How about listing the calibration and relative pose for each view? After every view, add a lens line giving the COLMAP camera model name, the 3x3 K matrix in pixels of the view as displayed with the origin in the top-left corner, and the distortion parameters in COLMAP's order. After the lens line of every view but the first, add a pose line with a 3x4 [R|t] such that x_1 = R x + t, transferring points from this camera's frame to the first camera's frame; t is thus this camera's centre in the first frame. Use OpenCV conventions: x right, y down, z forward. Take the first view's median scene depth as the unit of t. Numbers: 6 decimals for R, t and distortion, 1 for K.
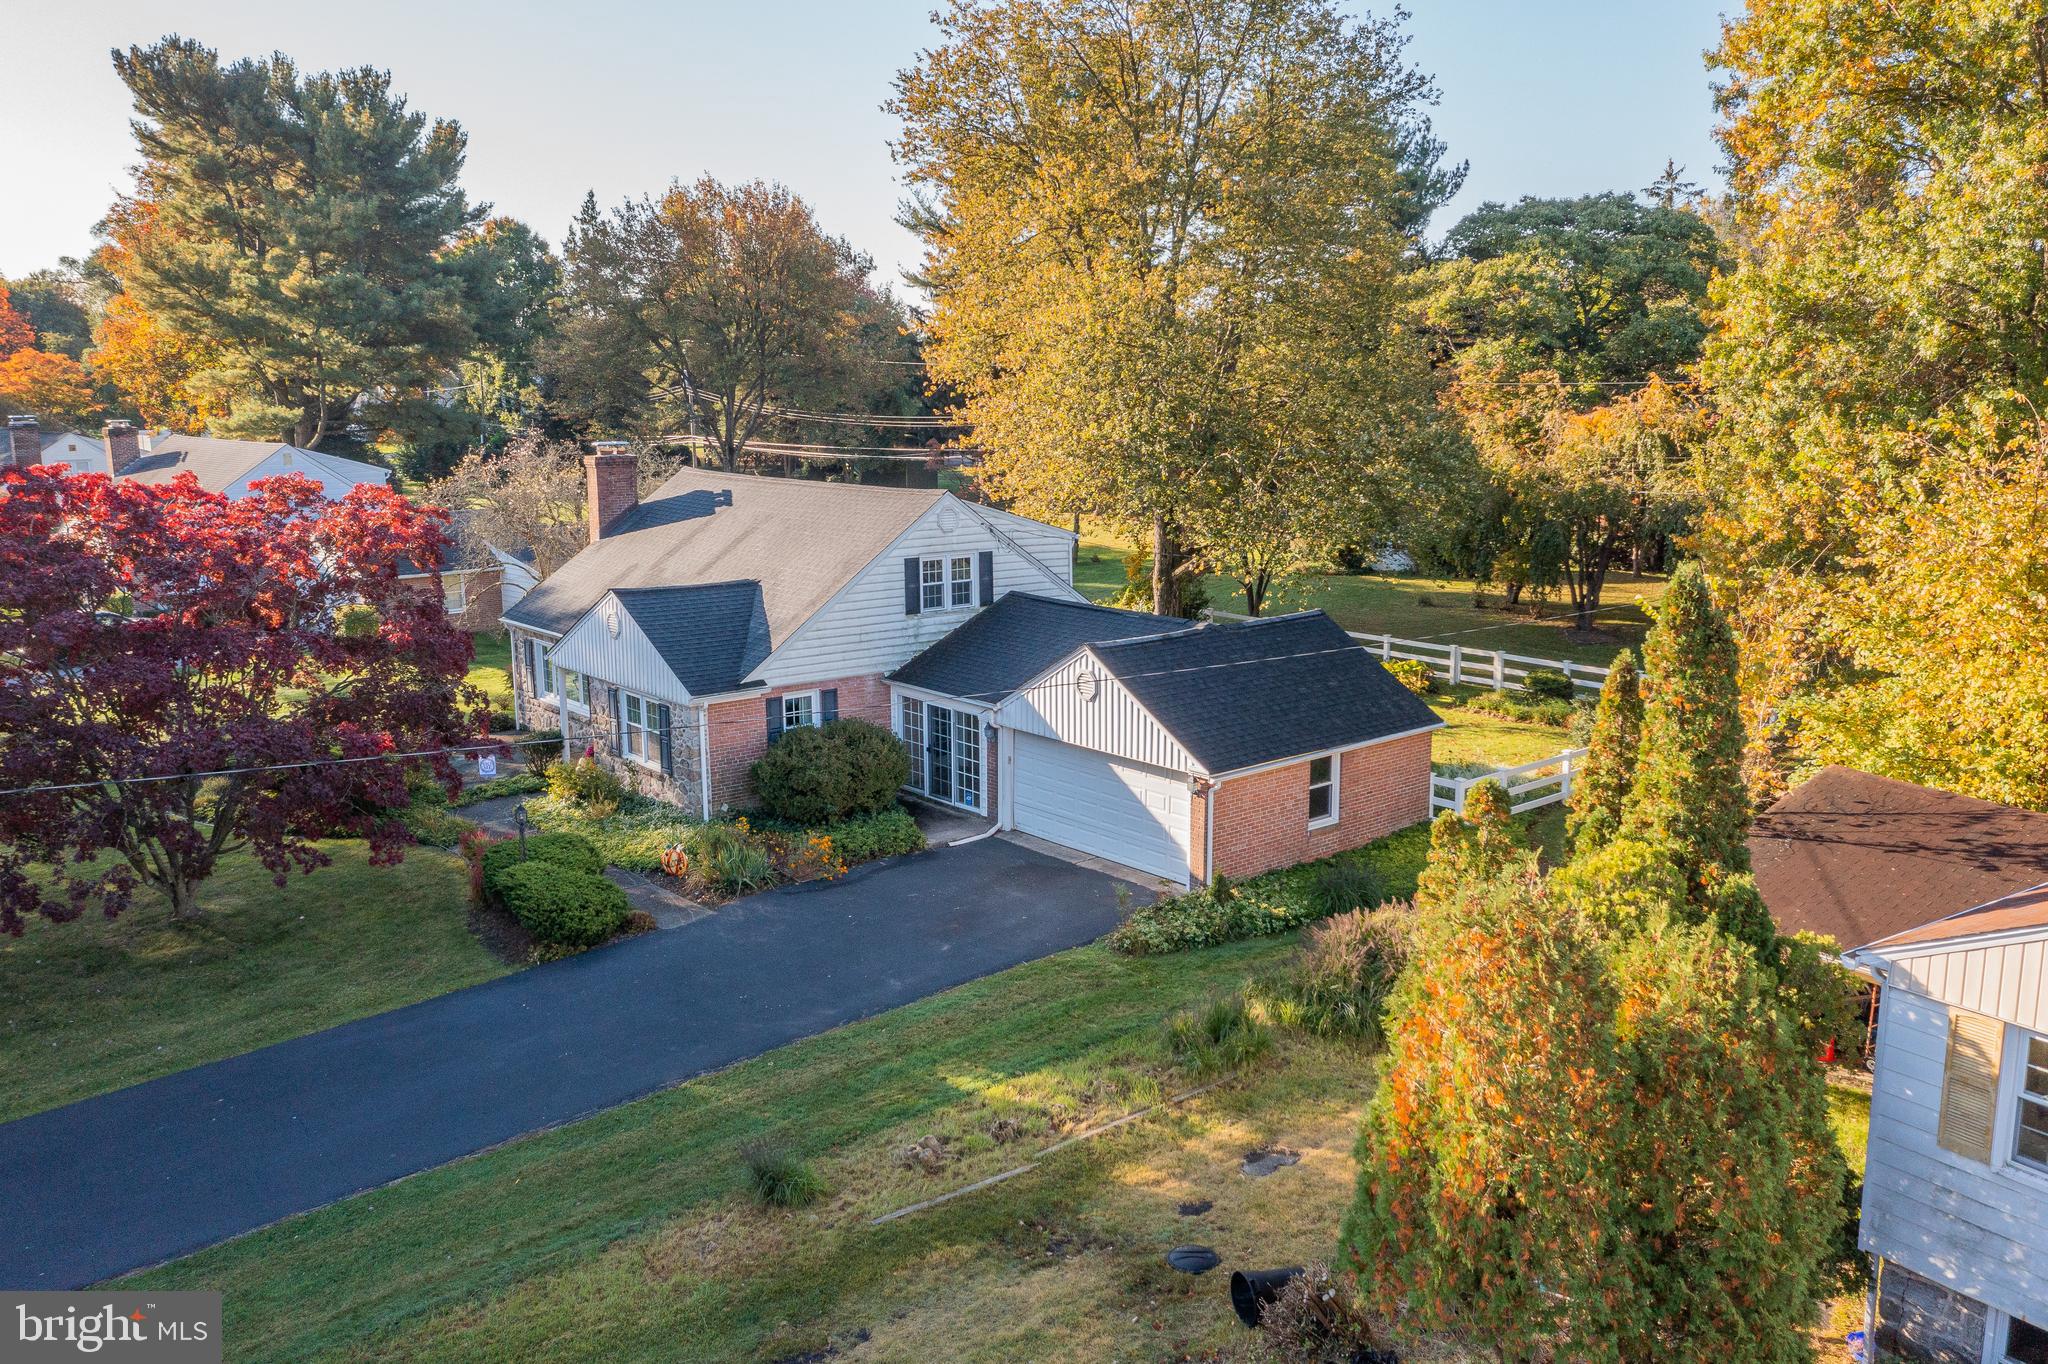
lens RADIAL K [[1613.7, 0, 1063.5], [0, 1613.7, 686.6], [0, 0, 1]] dist [-0.014057, 0.041837]
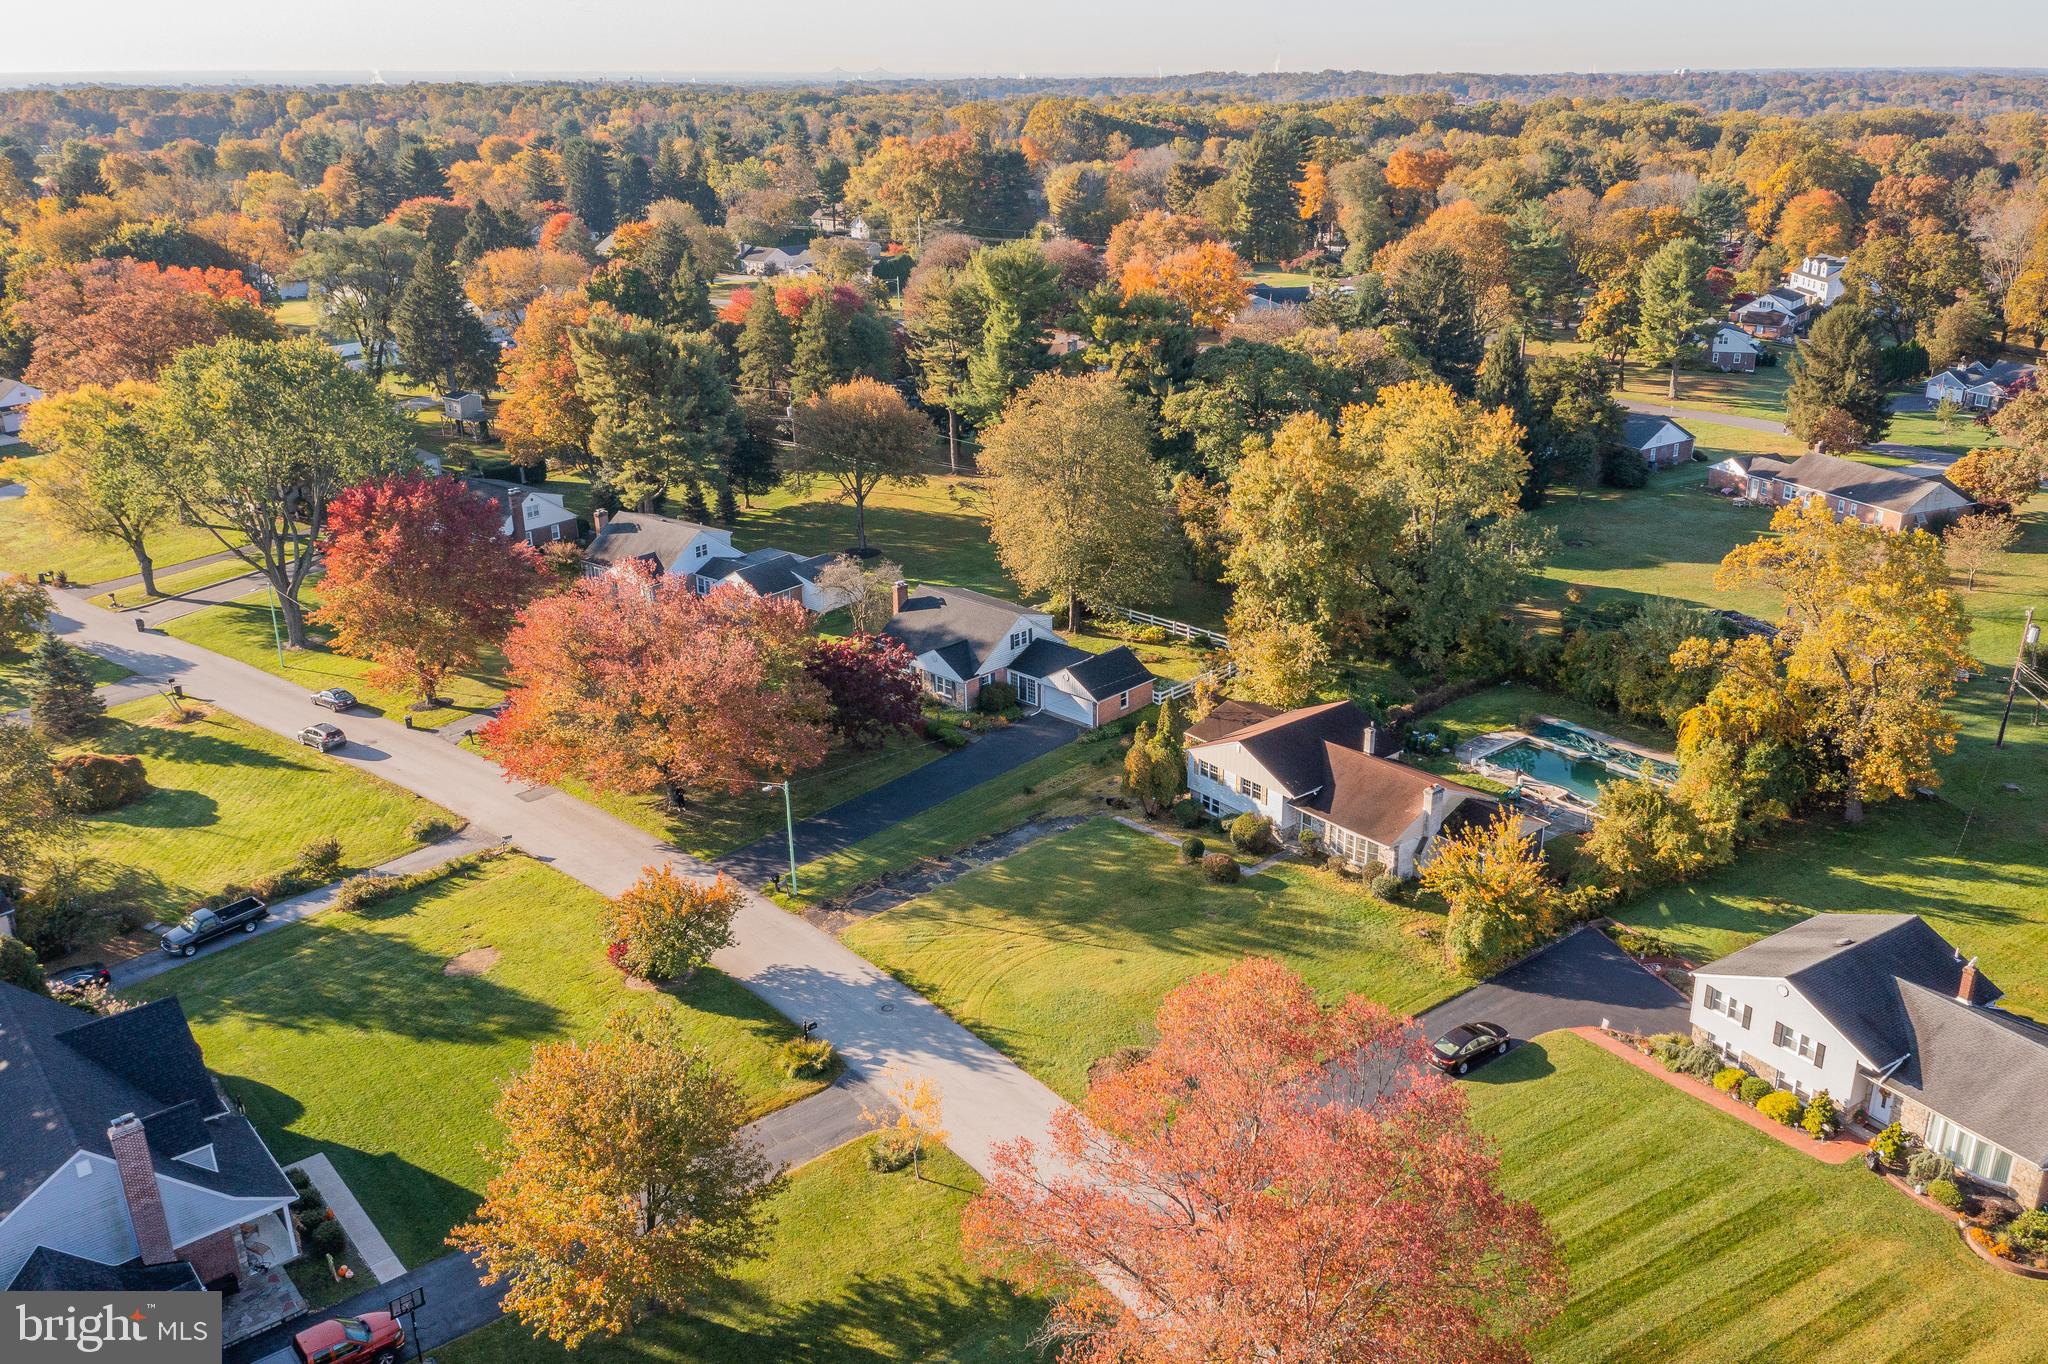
lens RADIAL K [[1613.7, 0, 1063.5], [0, 1613.7, 686.6], [0, 0, 1]] dist [-0.014057, 0.041837]
pose [[0.994867, -0.038787, 0.093458, -0.347247], [0.021595, 0.983723, 0.178389, -0.655624], [-0.098856, -0.175455, 0.979512, -2.780592]]
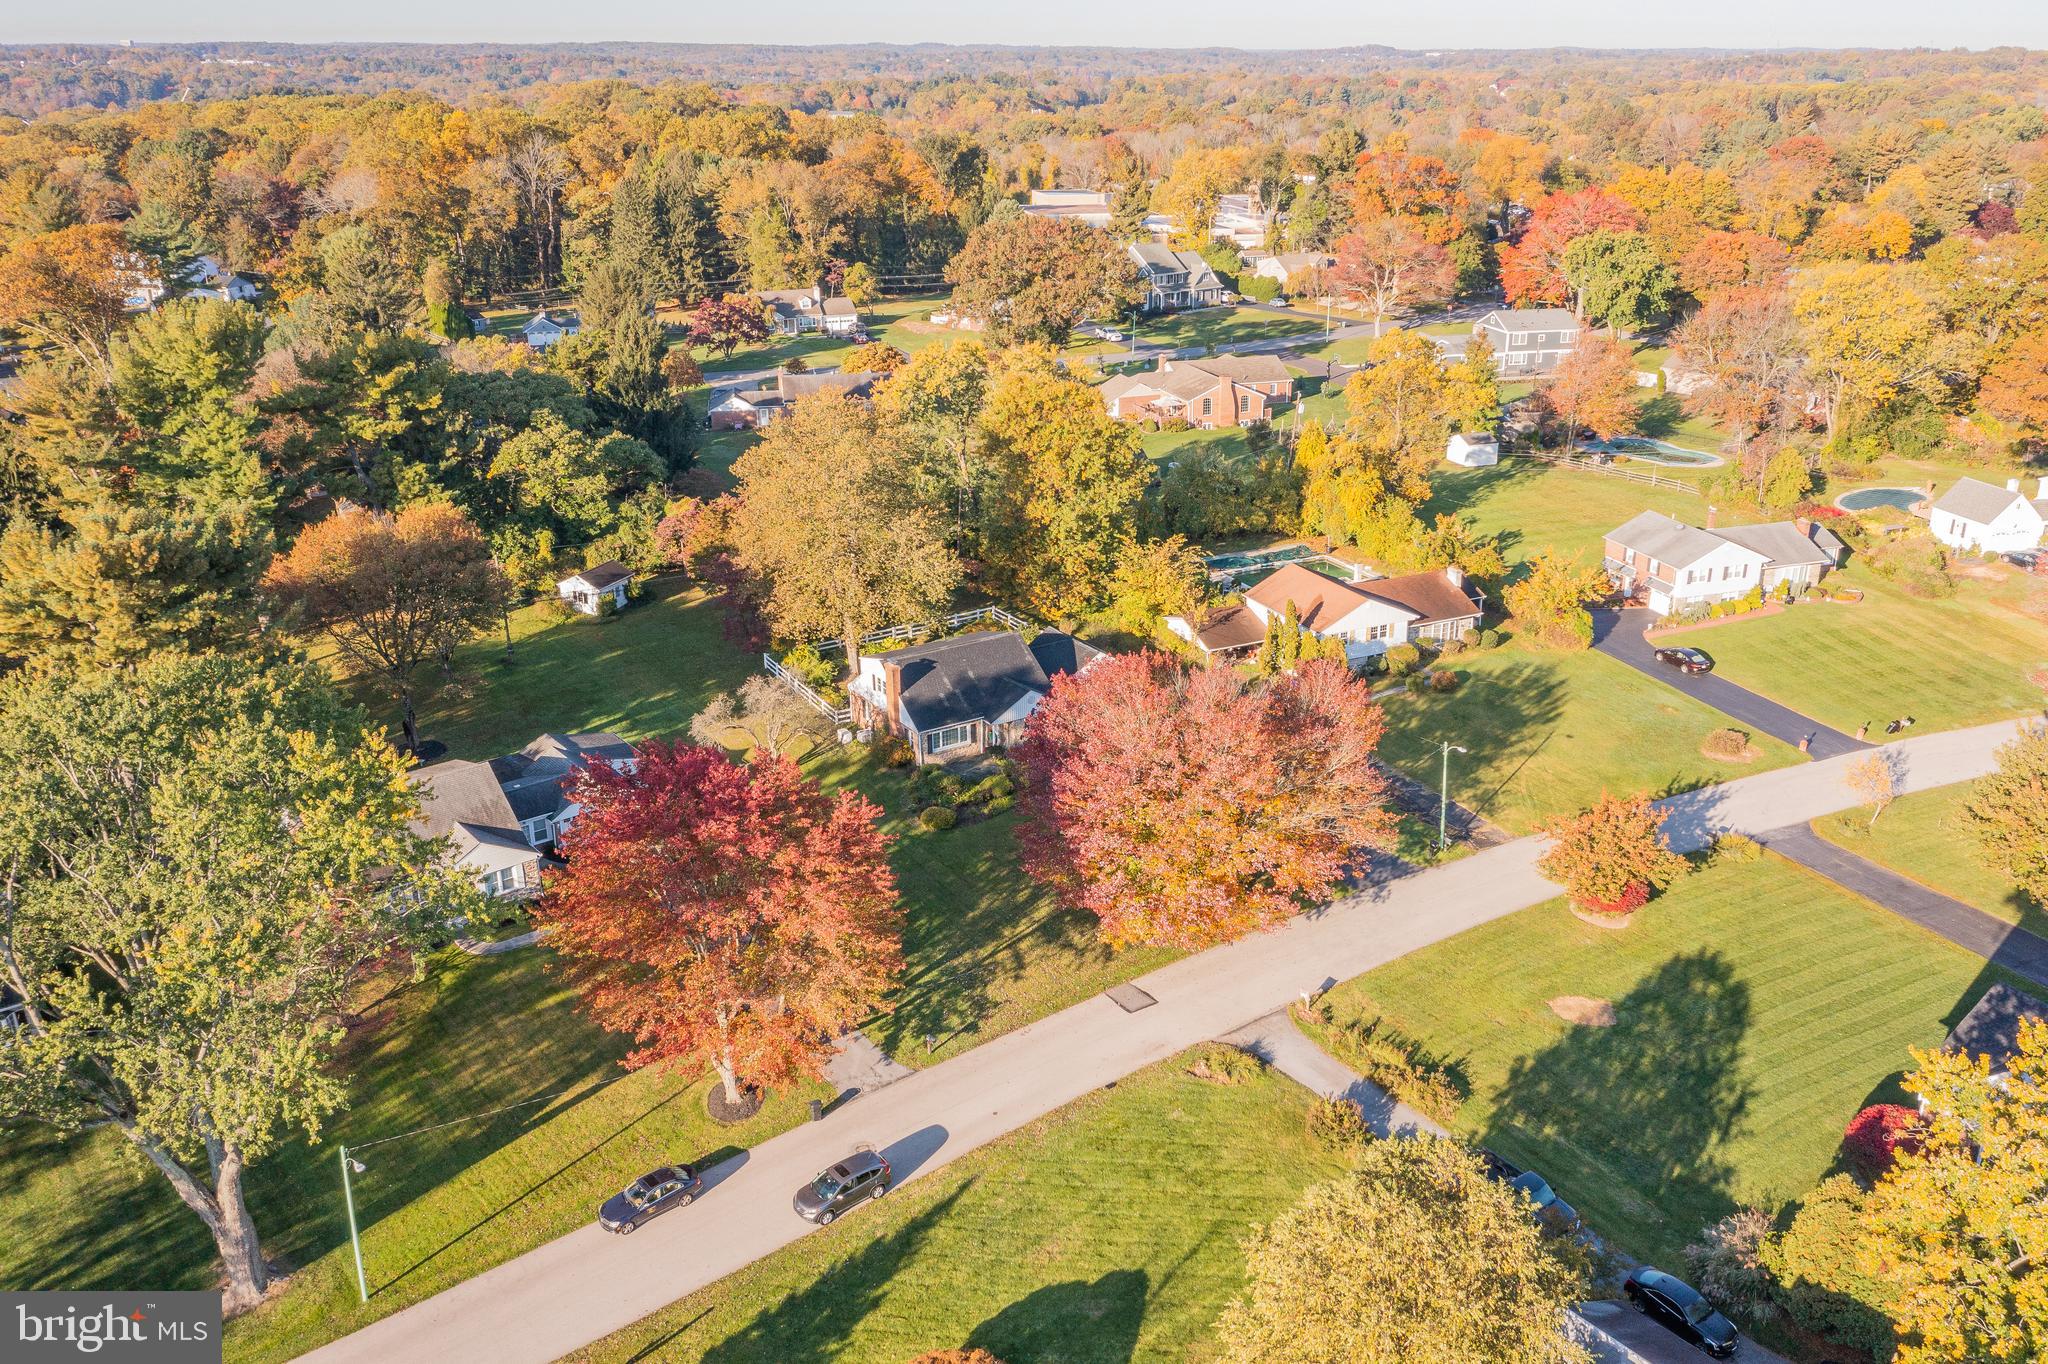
lens RADIAL K [[1613.7, 0, 1063.5], [0, 1613.7, 686.6], [0, 0, 1]] dist [-0.014057, 0.041837]
pose [[0.140342, -0.364888, 0.920414, -3.519961], [0.183576, 0.923085, 0.337956, -1.245861], [-0.972936, 0.121536, 0.196532, 0.271184]]
